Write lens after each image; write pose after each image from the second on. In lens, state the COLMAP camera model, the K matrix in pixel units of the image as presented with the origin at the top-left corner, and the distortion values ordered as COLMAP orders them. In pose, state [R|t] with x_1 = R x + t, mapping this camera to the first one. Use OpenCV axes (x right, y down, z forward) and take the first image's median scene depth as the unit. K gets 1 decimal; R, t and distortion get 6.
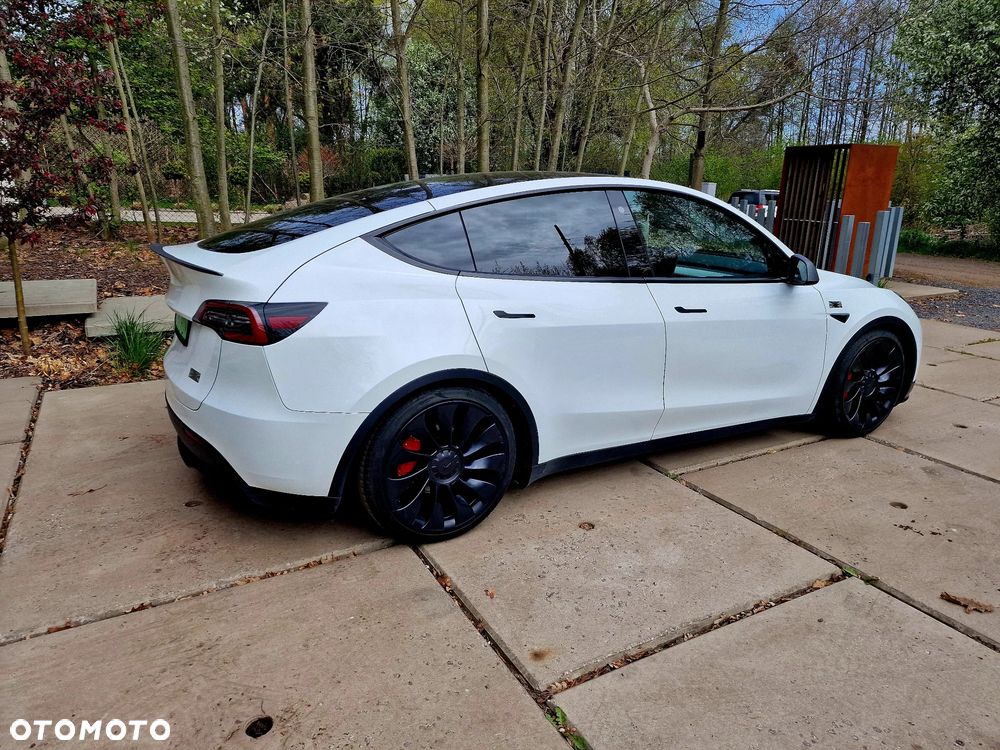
lens RADIAL K [[664.6, 0, 487.0], [0, 664.6, 363.8], [0, 0, 1]] dist [0.072442, -0.056965]
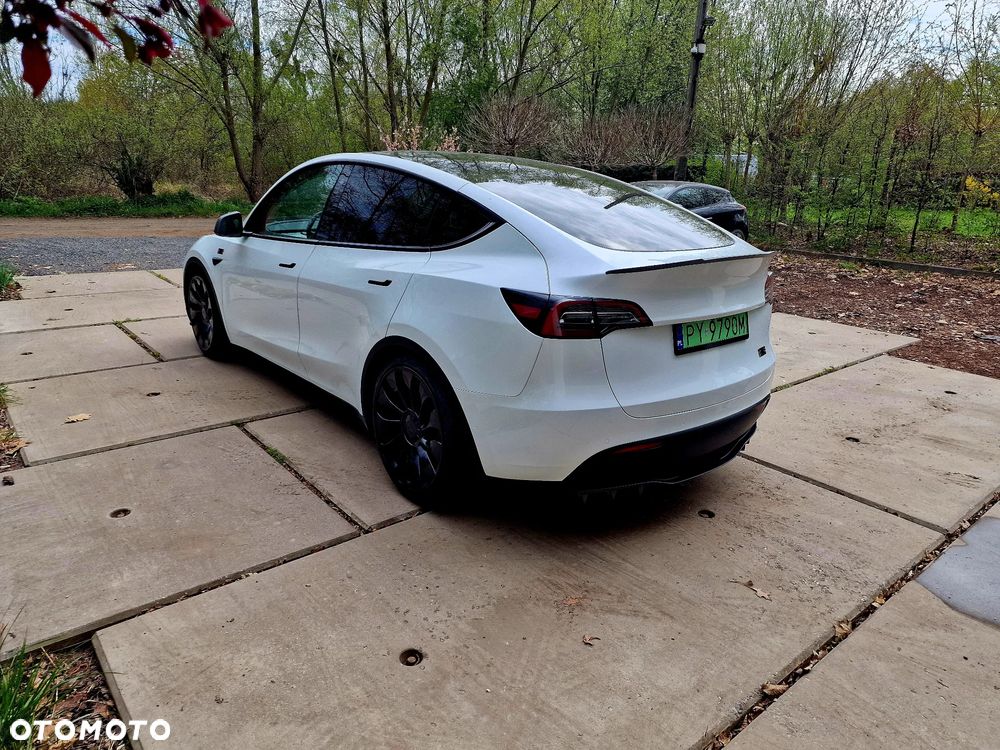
lens RADIAL K [[664.6, 0, 489.1], [0, 664.6, 361.1], [0, 0, 1]] dist [0.072442, -0.056965]
pose [[-0.181220, -0.299321, 0.936785, -1.313481], [0.217025, 0.916901, 0.334951, -0.414617], [-0.959197, 0.264006, -0.101201, 1.445346]]
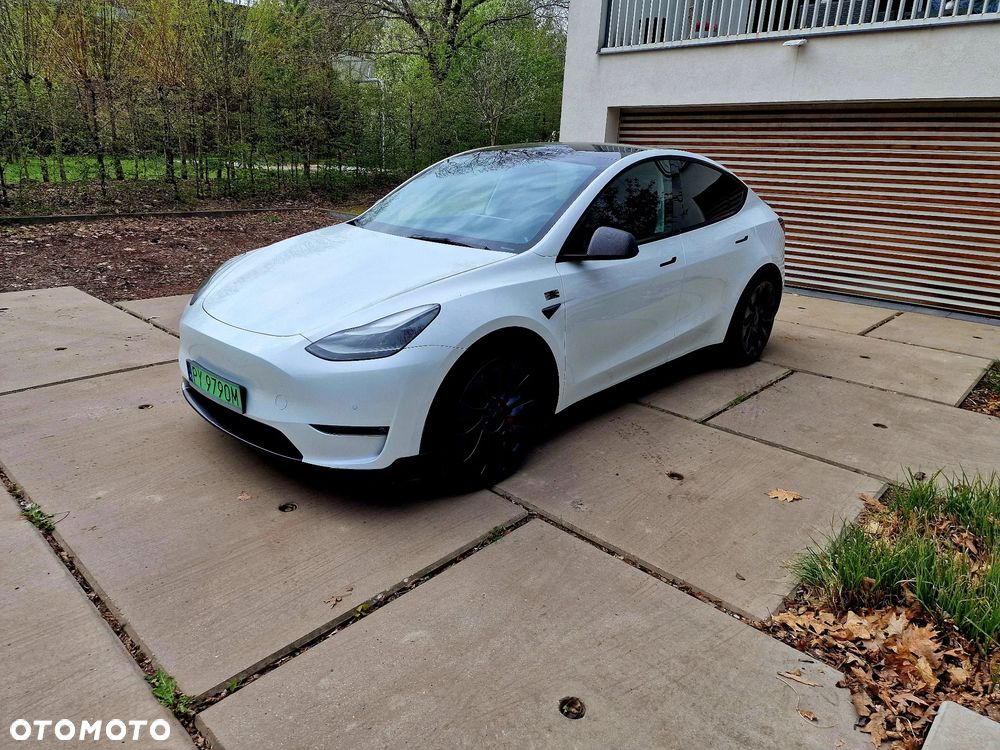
lens RADIAL K [[664.6, 0, 490.2], [0, 664.6, 369.6], [0, 0, 1]] dist [0.072442, -0.056965]
pose [[-0.951336, 0.045037, -0.304846, 0.817521], [-0.129409, 0.839414, 0.527861, -0.715803], [0.279666, 0.541623, -0.792737, 2.730758]]
